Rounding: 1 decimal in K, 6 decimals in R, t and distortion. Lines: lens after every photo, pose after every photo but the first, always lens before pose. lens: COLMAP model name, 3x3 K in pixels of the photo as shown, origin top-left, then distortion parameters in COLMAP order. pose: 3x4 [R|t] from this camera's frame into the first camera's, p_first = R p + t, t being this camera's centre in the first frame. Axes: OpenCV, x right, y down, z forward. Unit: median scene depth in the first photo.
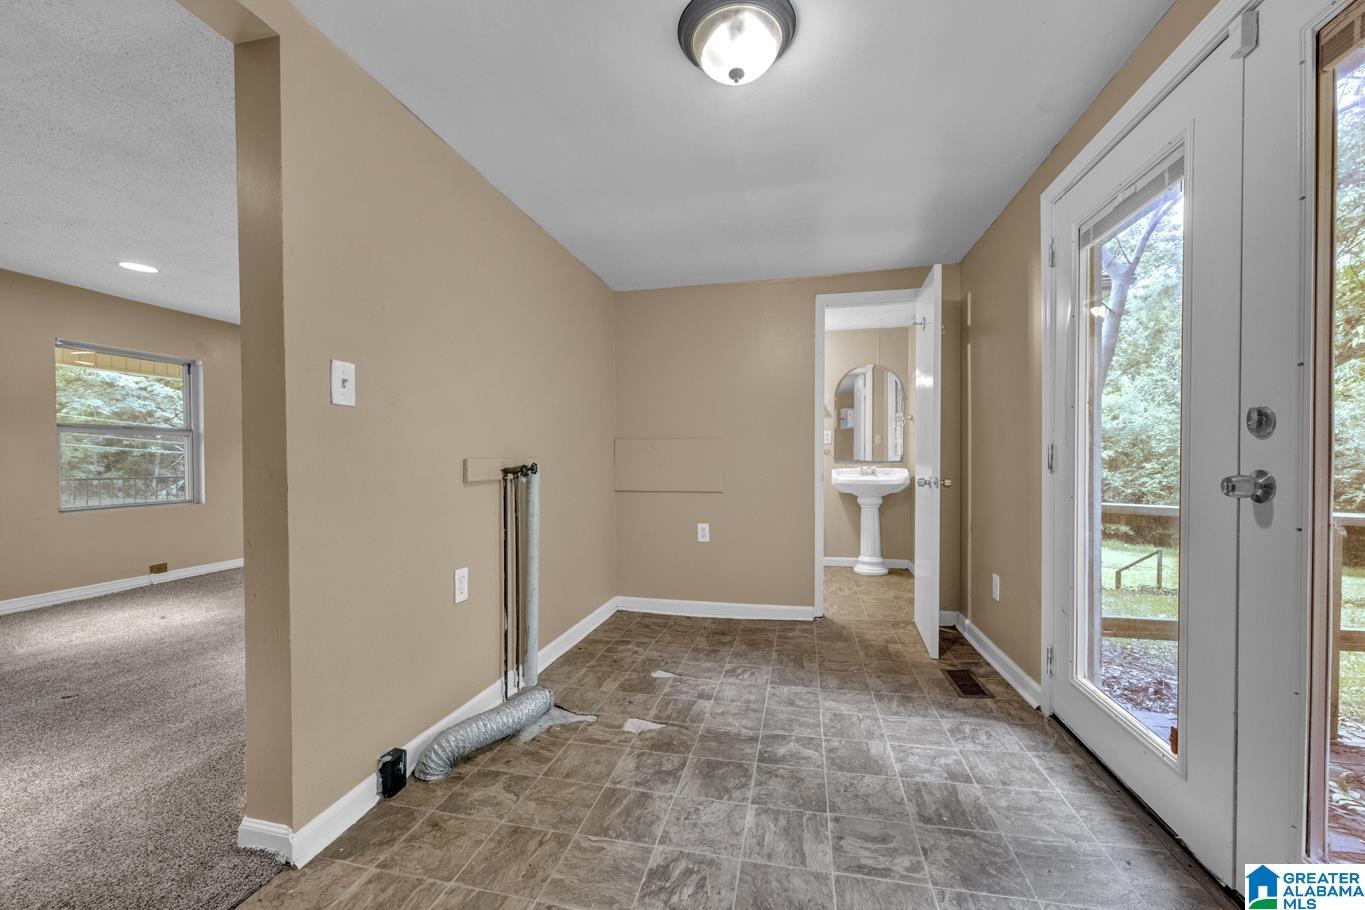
lens RADIAL K [[537.4, 0, 683.6], [0, 537.4, 462.8], [0, 0, 1]] dist [0.000602, -0.000293]
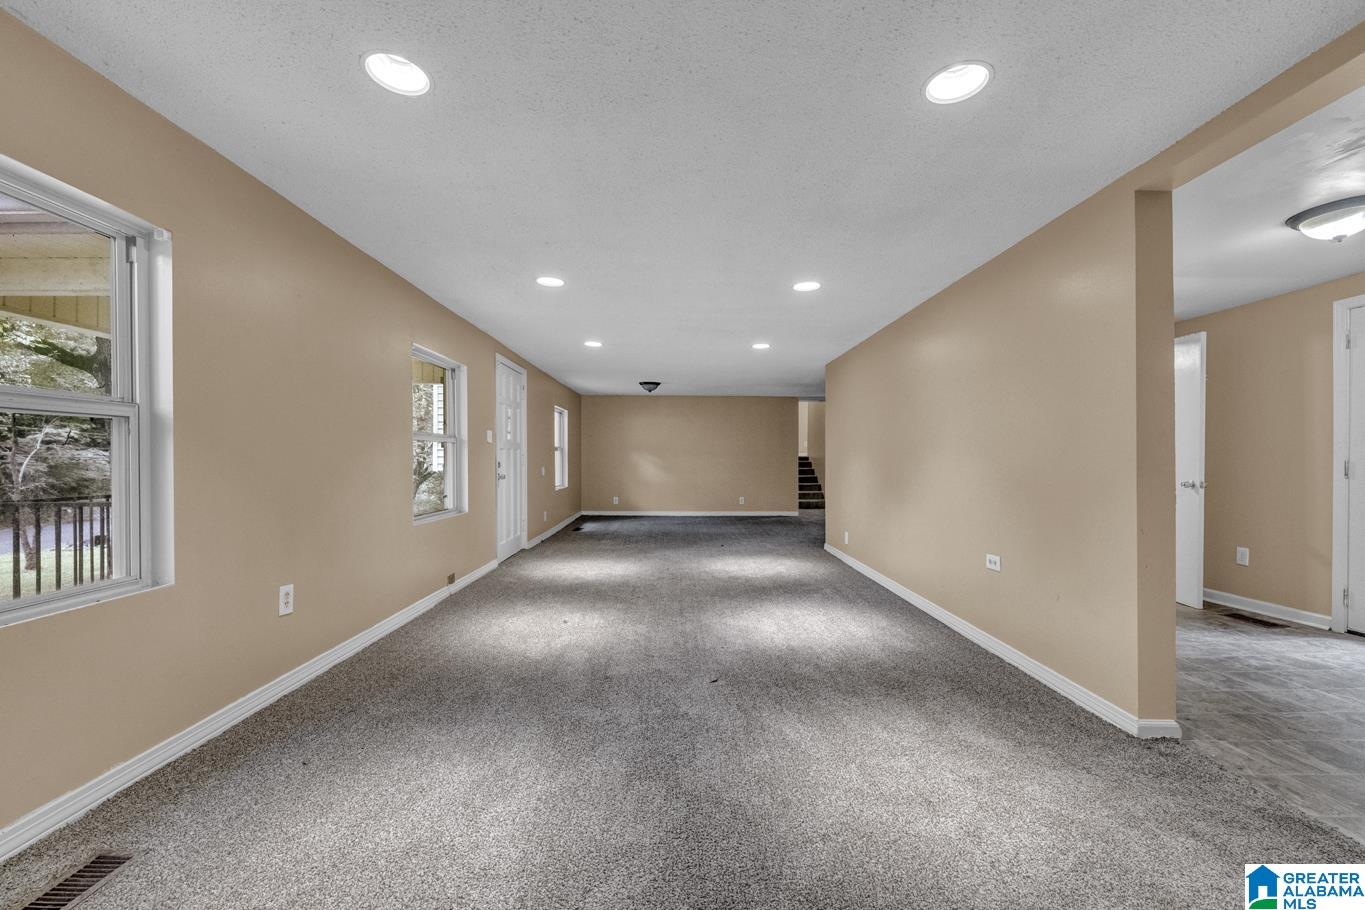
lens RADIAL K [[537.4, 0, 682.9], [0, 537.4, 460.3], [0, 0, 1]] dist [0.000602, -0.000293]
pose [[0.974356, 0.000090, 0.225010, -1.237273], [0.001360, 0.999979, -0.006290, -0.020179], [-0.225006, 0.006435, 0.974336, -0.080628]]
